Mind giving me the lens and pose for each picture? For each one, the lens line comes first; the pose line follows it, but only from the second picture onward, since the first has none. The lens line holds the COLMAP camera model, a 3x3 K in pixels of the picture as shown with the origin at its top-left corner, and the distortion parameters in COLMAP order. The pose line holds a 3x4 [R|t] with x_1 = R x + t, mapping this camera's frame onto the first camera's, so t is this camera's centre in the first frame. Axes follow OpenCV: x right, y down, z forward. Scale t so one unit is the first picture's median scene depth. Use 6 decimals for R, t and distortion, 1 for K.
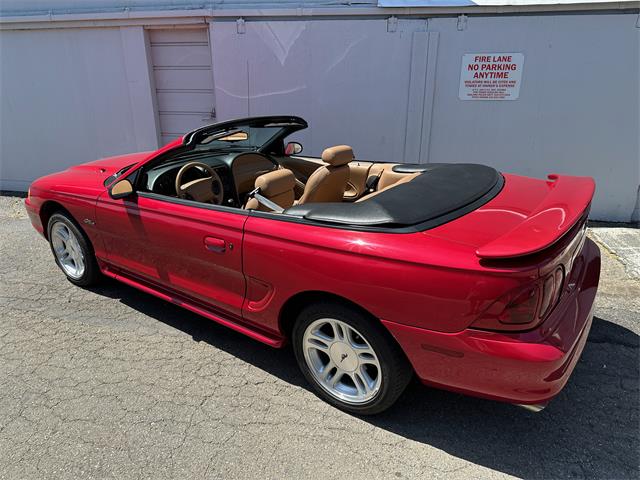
lens RADIAL K [[463.5, 0, 317.5], [0, 463.5, 241.2], [0, 0, 1]] dist [0.004490, -0.004107]
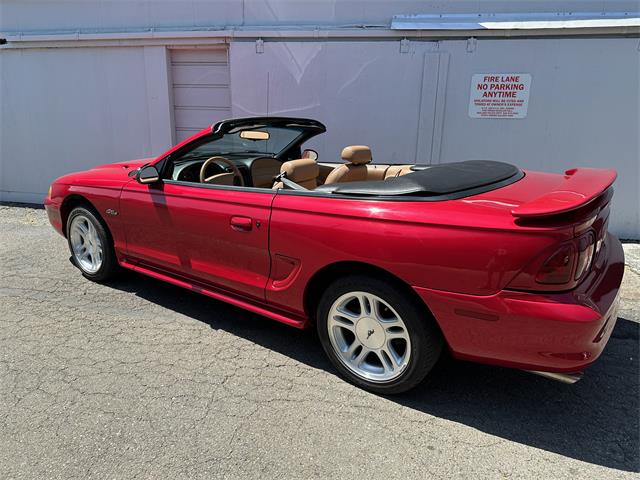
lens RADIAL K [[462.1, 0, 313.5], [0, 462.1, 238.0], [0, 0, 1]] dist [0.008289, -0.008406]
pose [[0.999763, 0.021610, -0.002524, -0.042205], [-0.021753, 0.994928, -0.098214, 0.093390], [0.000389, 0.098246, 0.995162, -0.000851]]
